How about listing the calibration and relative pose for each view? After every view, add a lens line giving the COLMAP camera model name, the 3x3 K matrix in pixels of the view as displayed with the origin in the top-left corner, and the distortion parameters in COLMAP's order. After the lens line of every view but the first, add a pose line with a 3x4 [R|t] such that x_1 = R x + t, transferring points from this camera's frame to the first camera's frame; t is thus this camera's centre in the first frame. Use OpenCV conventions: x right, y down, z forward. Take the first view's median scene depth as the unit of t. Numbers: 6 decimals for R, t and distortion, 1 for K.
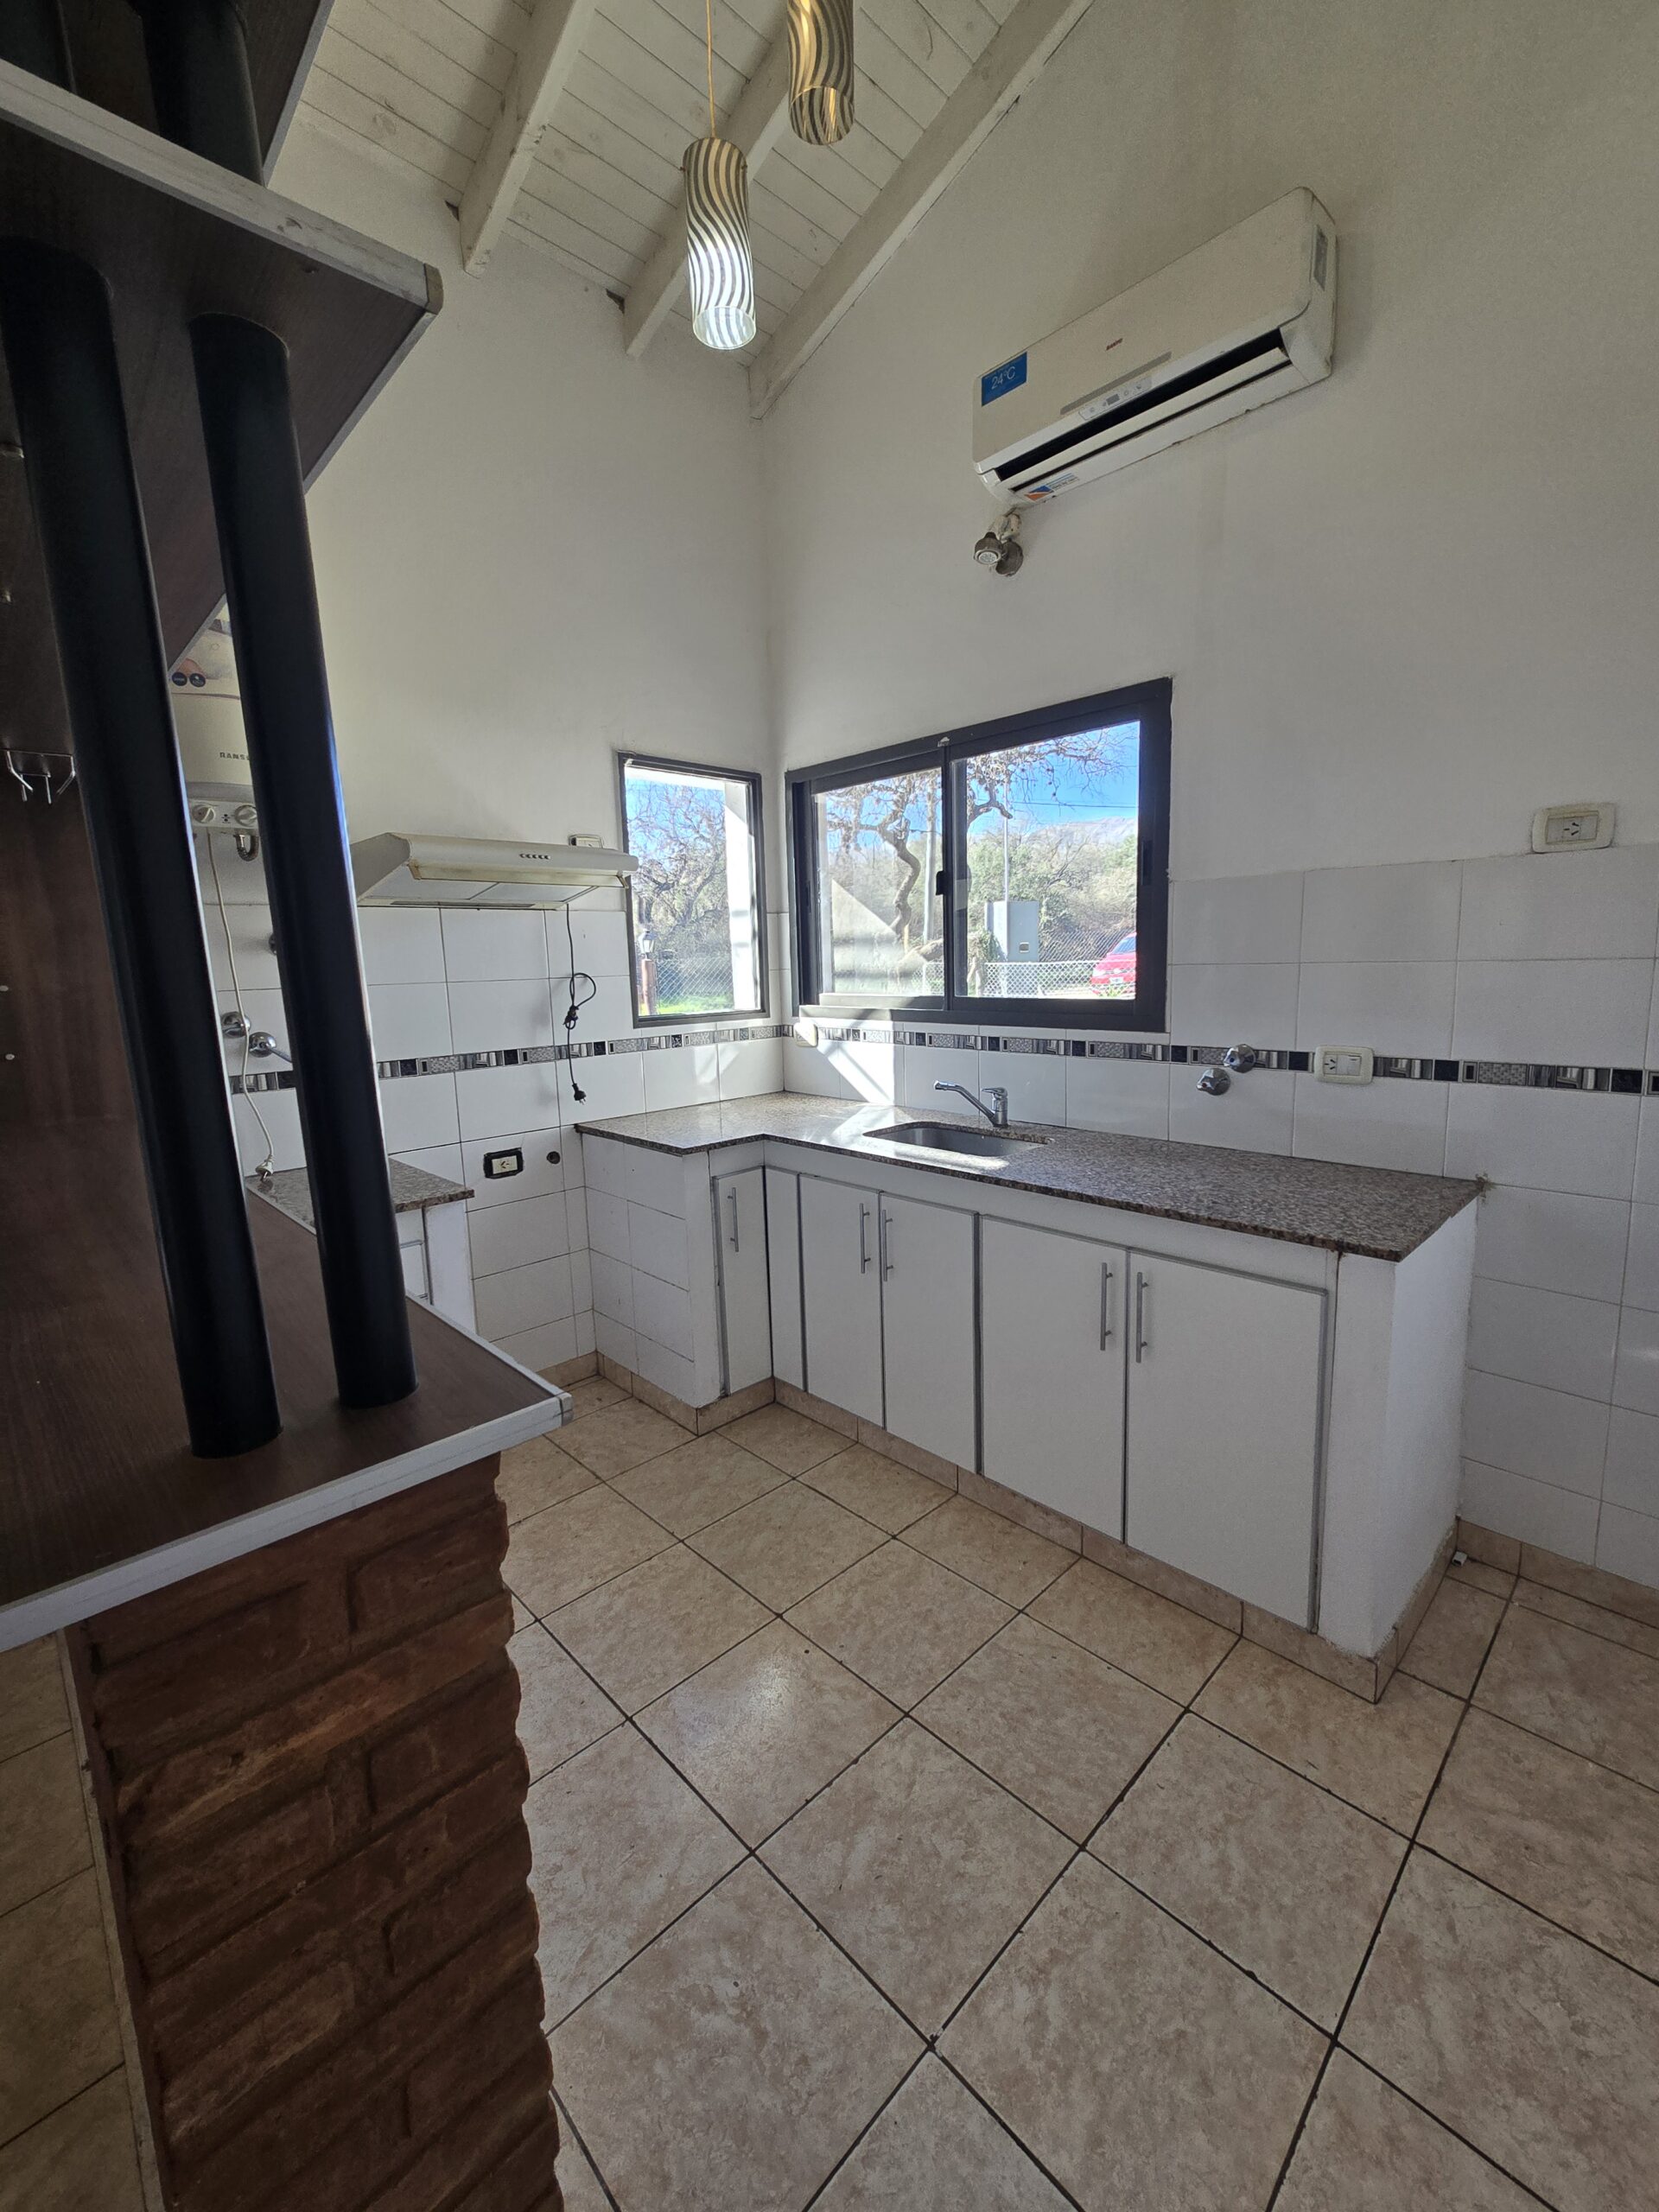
lens RADIAL K [[897.4, 0, 839.9], [0, 897.4, 1095.6], [0, 0, 1]] dist [-0.004423, 0.000430]
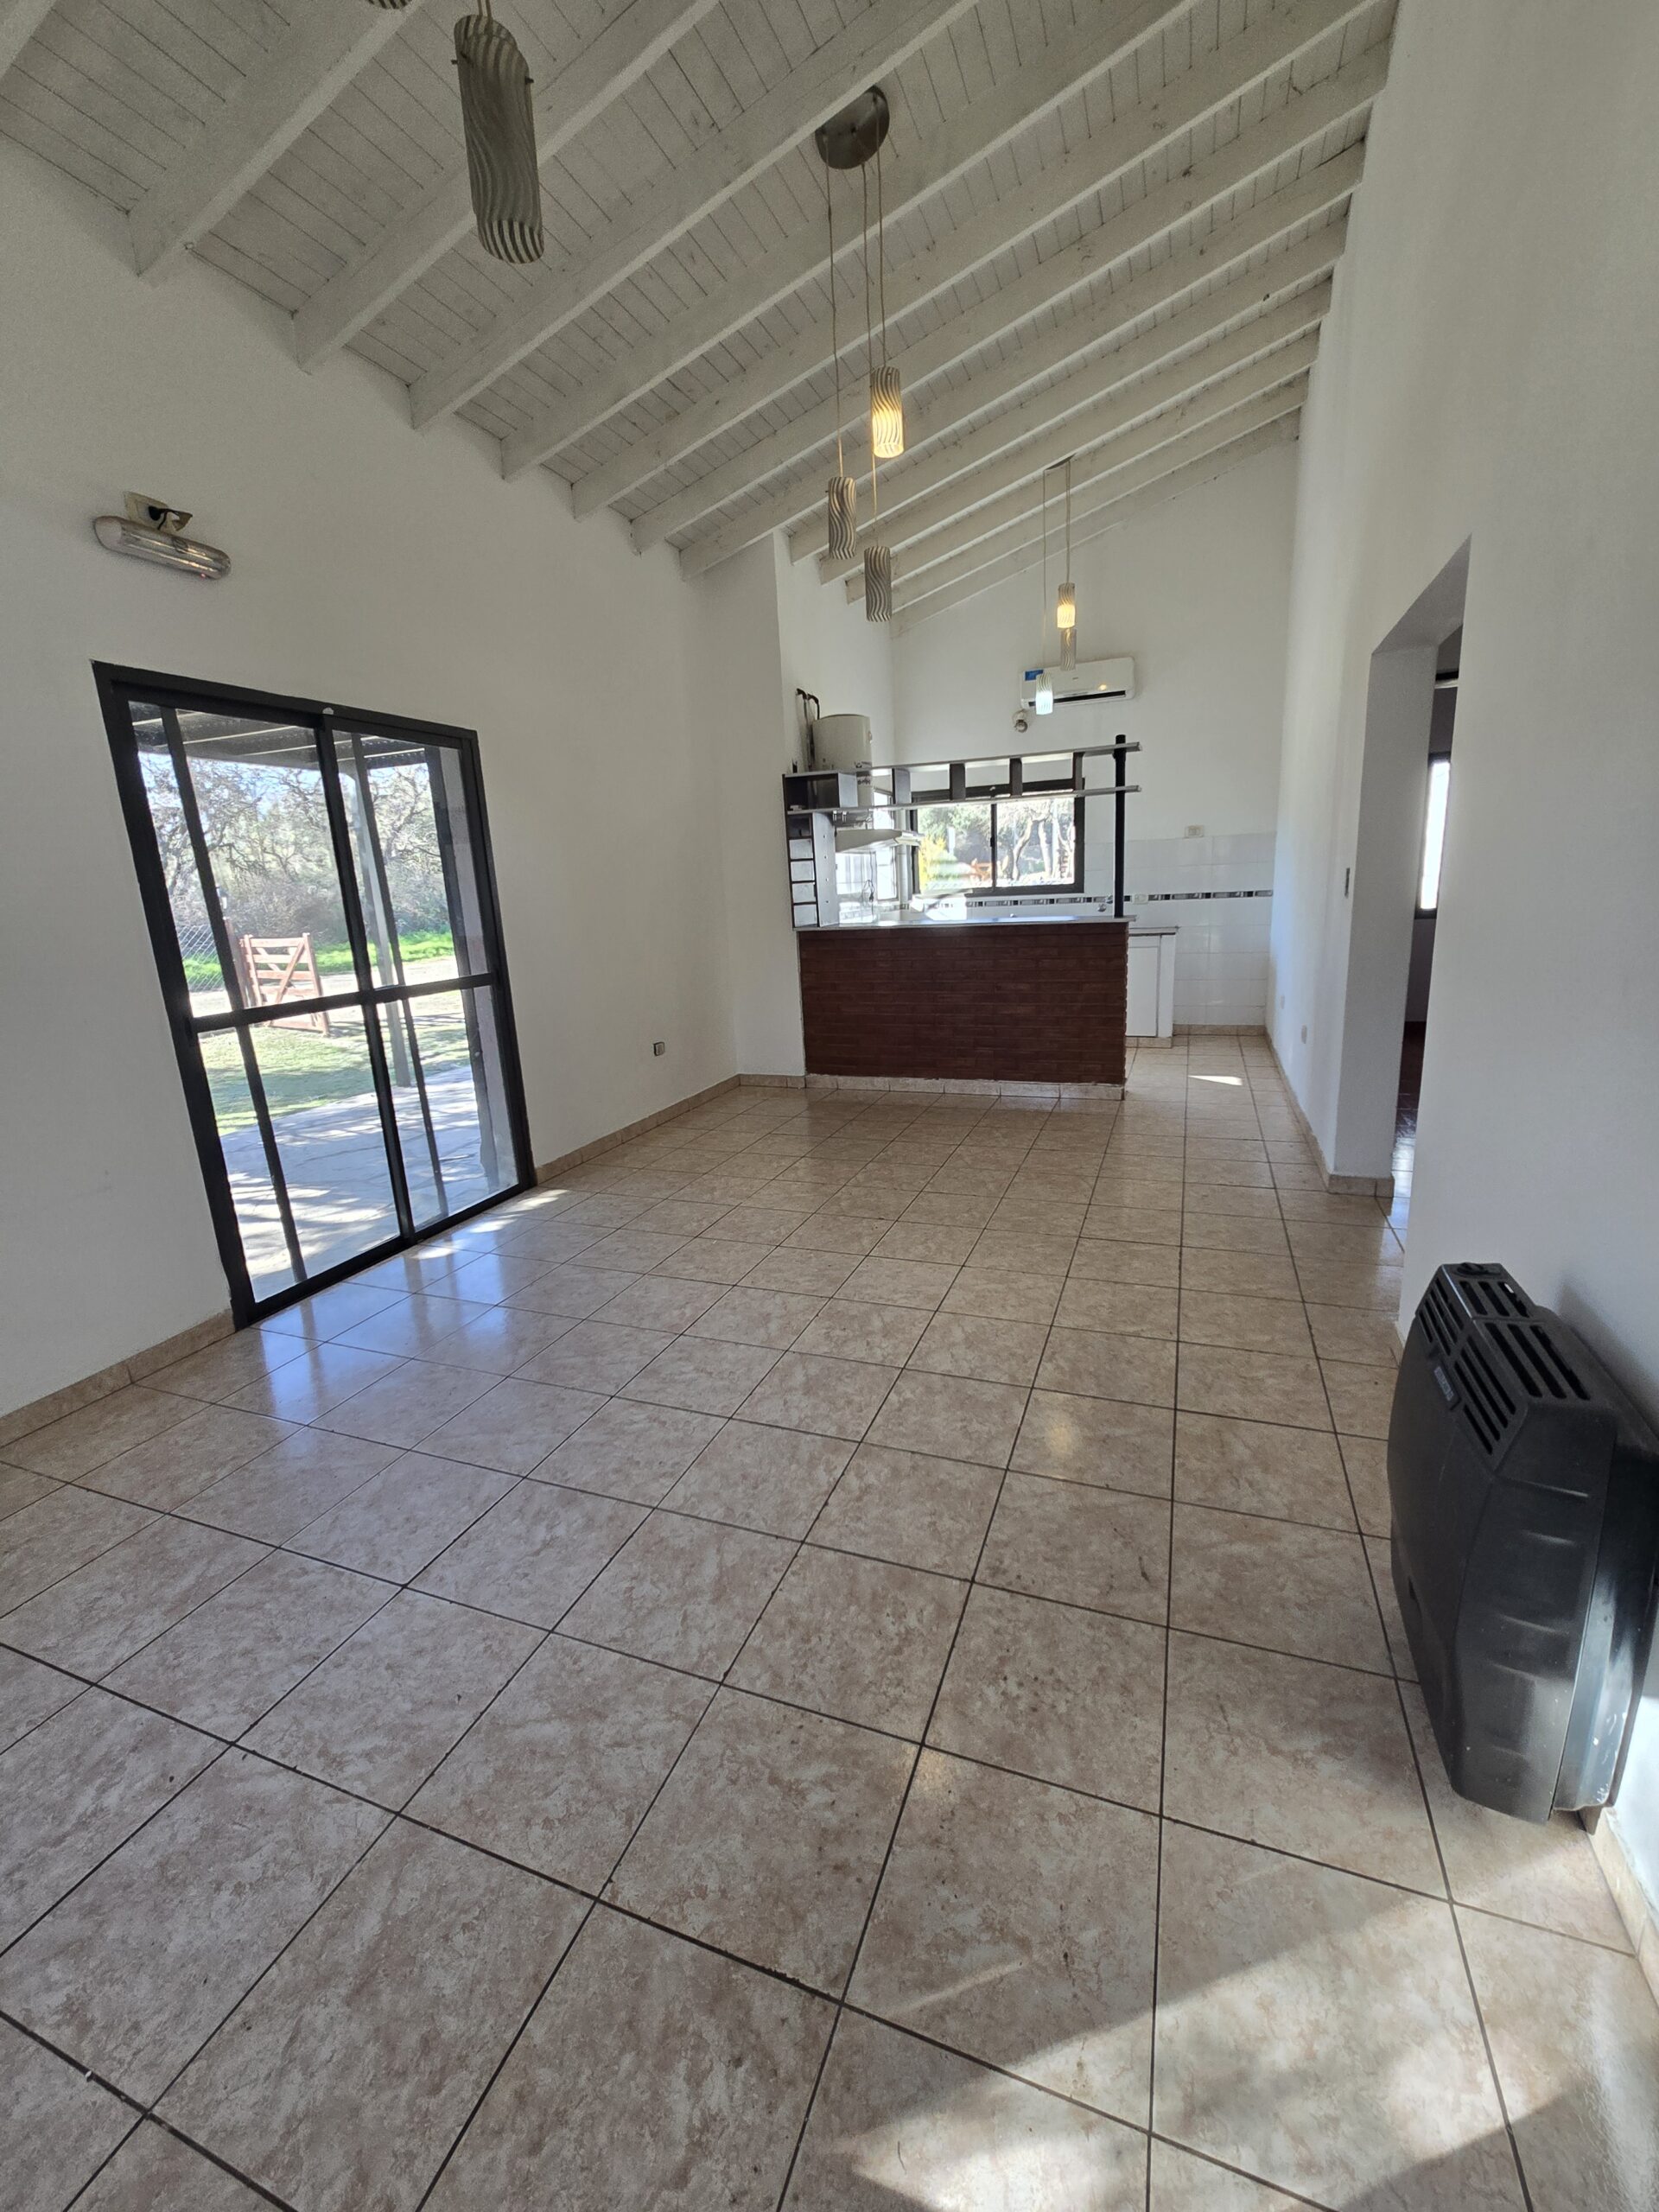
lens RADIAL K [[897.4, 0, 843.9], [0, 897.4, 1100.1], [0, 0, 1]] dist [-0.004423, 0.000430]
pose [[0.907672, -0.113862, 0.403939, -1.250511], [0.085677, 0.992496, 0.087244, 0.216280], [-0.410842, -0.044581, 0.910616, -1.091023]]
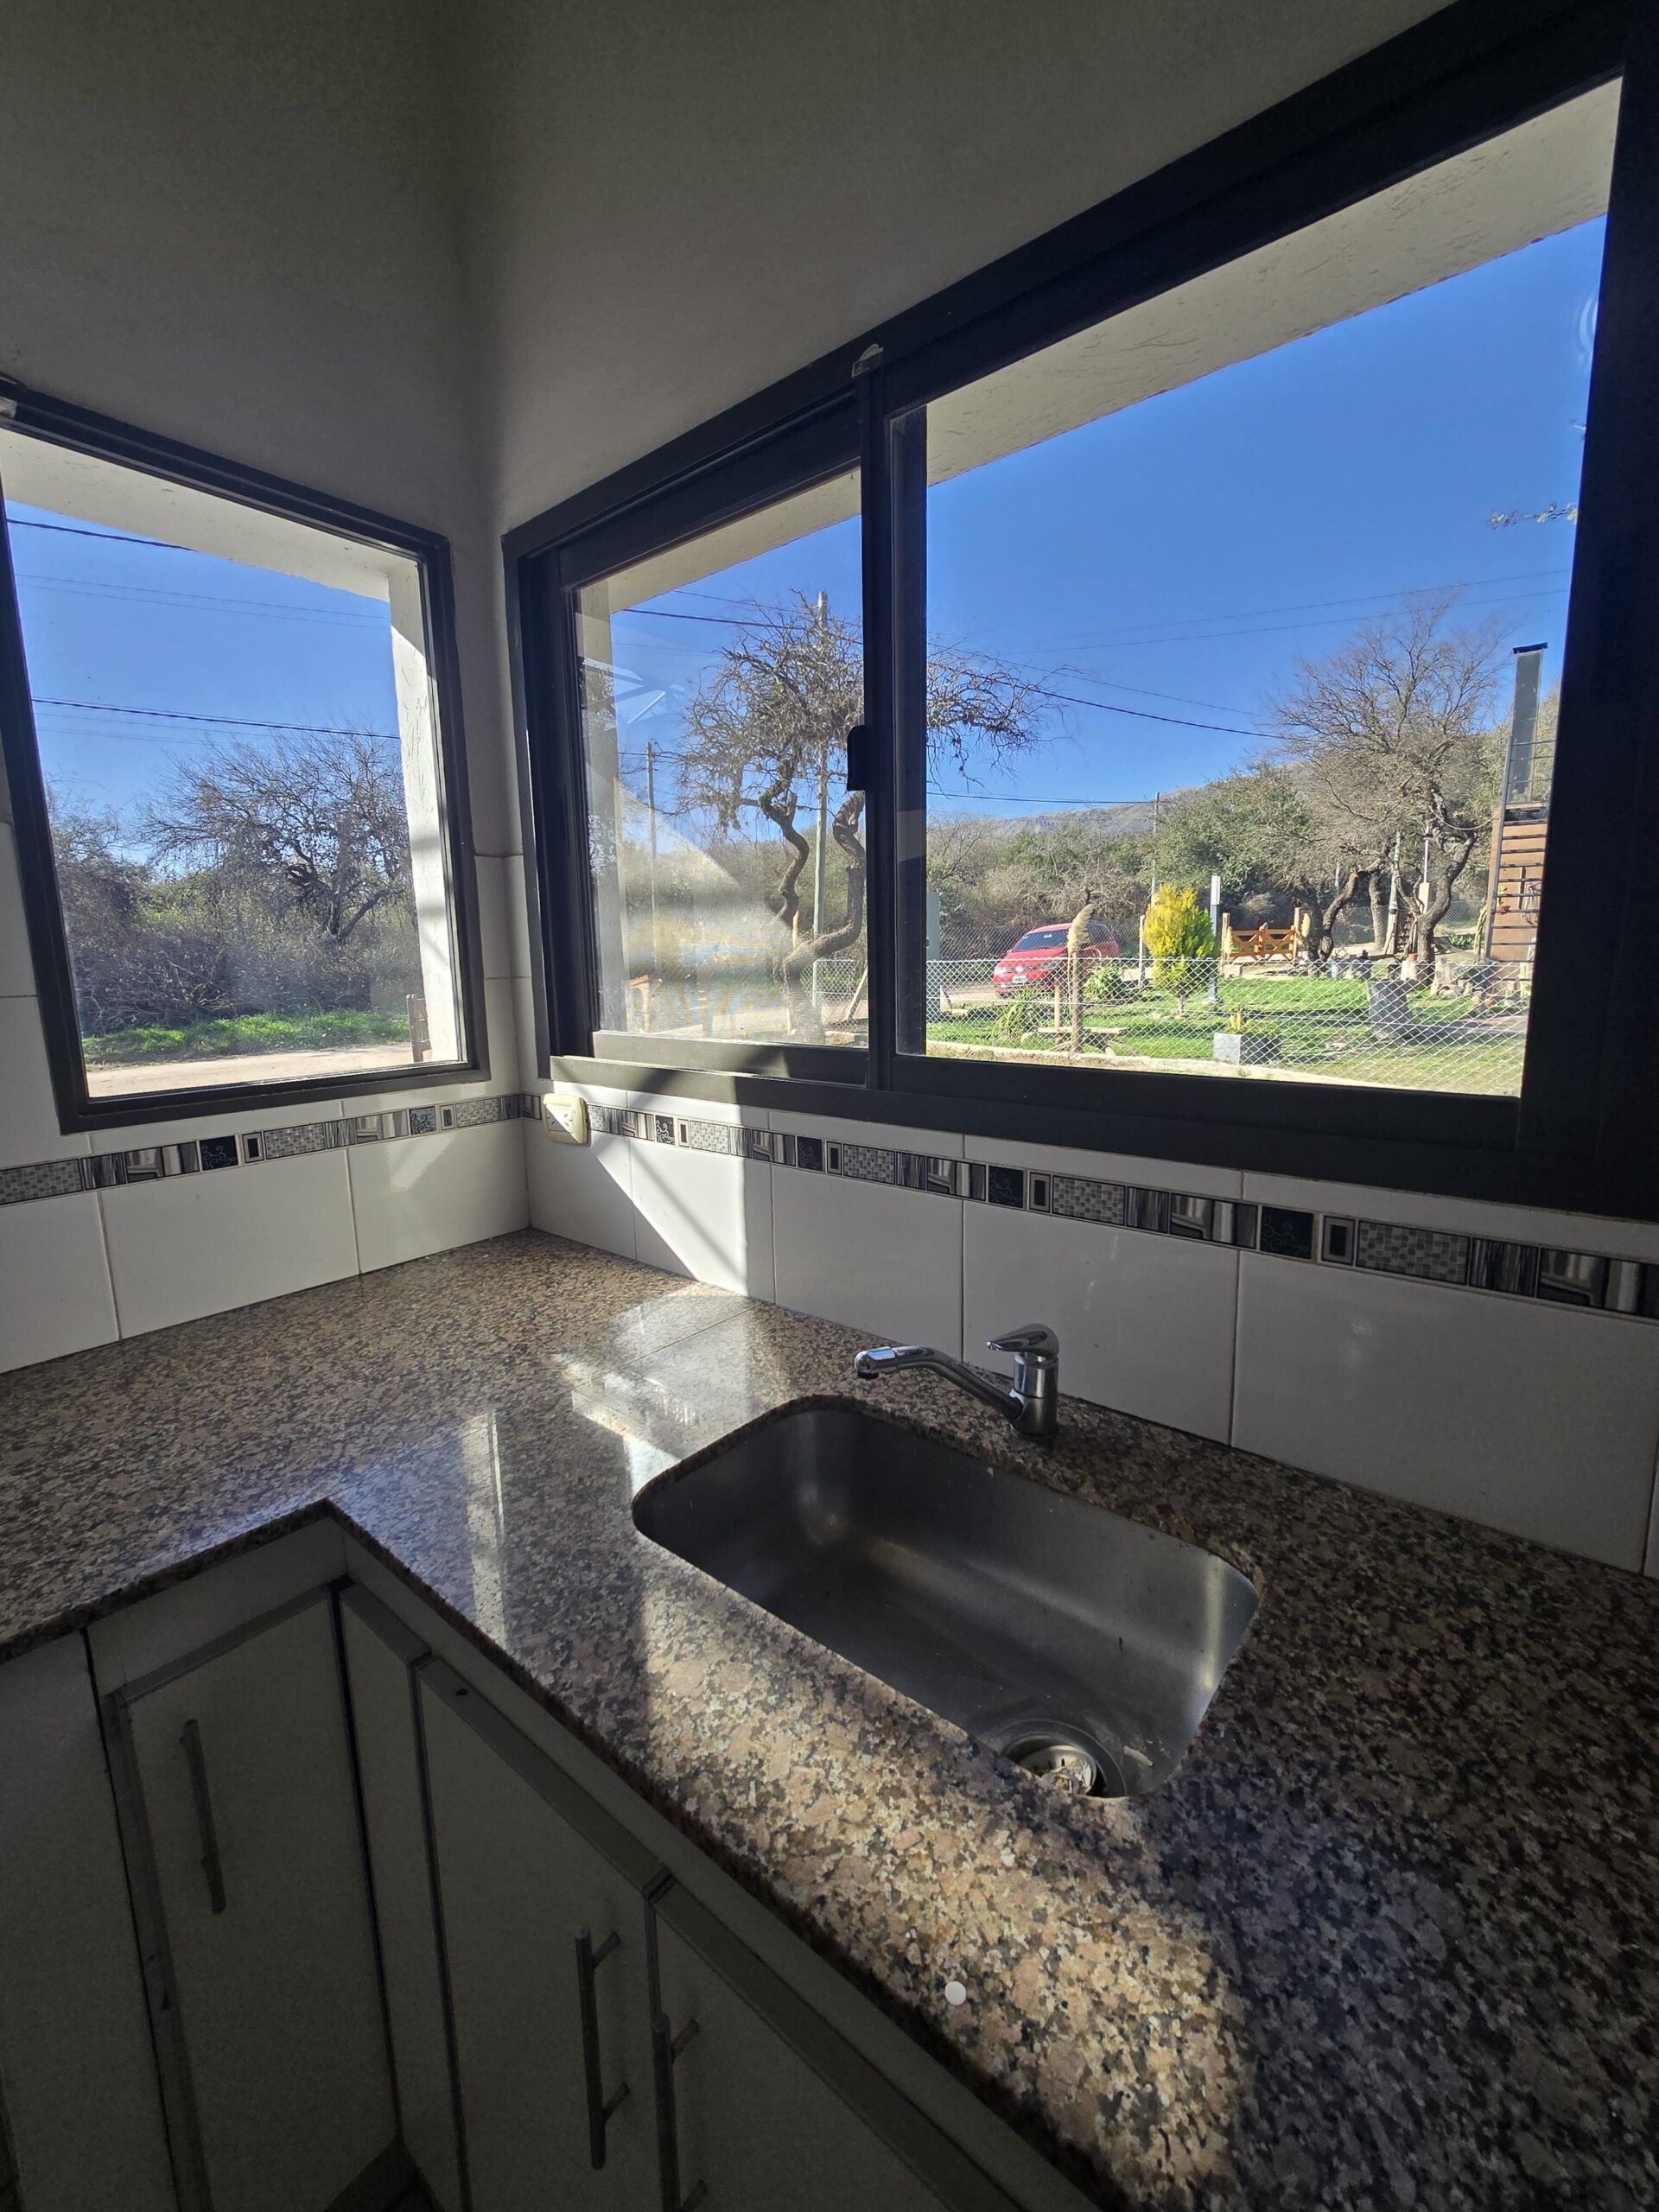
lens RADIAL K [[897.4, 0, 818.9], [0, 897.4, 1101.0], [0, 0, 1]] dist [-0.004423, 0.000430]
pose [[0.995248, -0.009460, 0.096915, 0.050521], [0.008503, 0.999911, 0.010290, -0.084279], [-0.097004, -0.009417, 0.995239, 0.548821]]
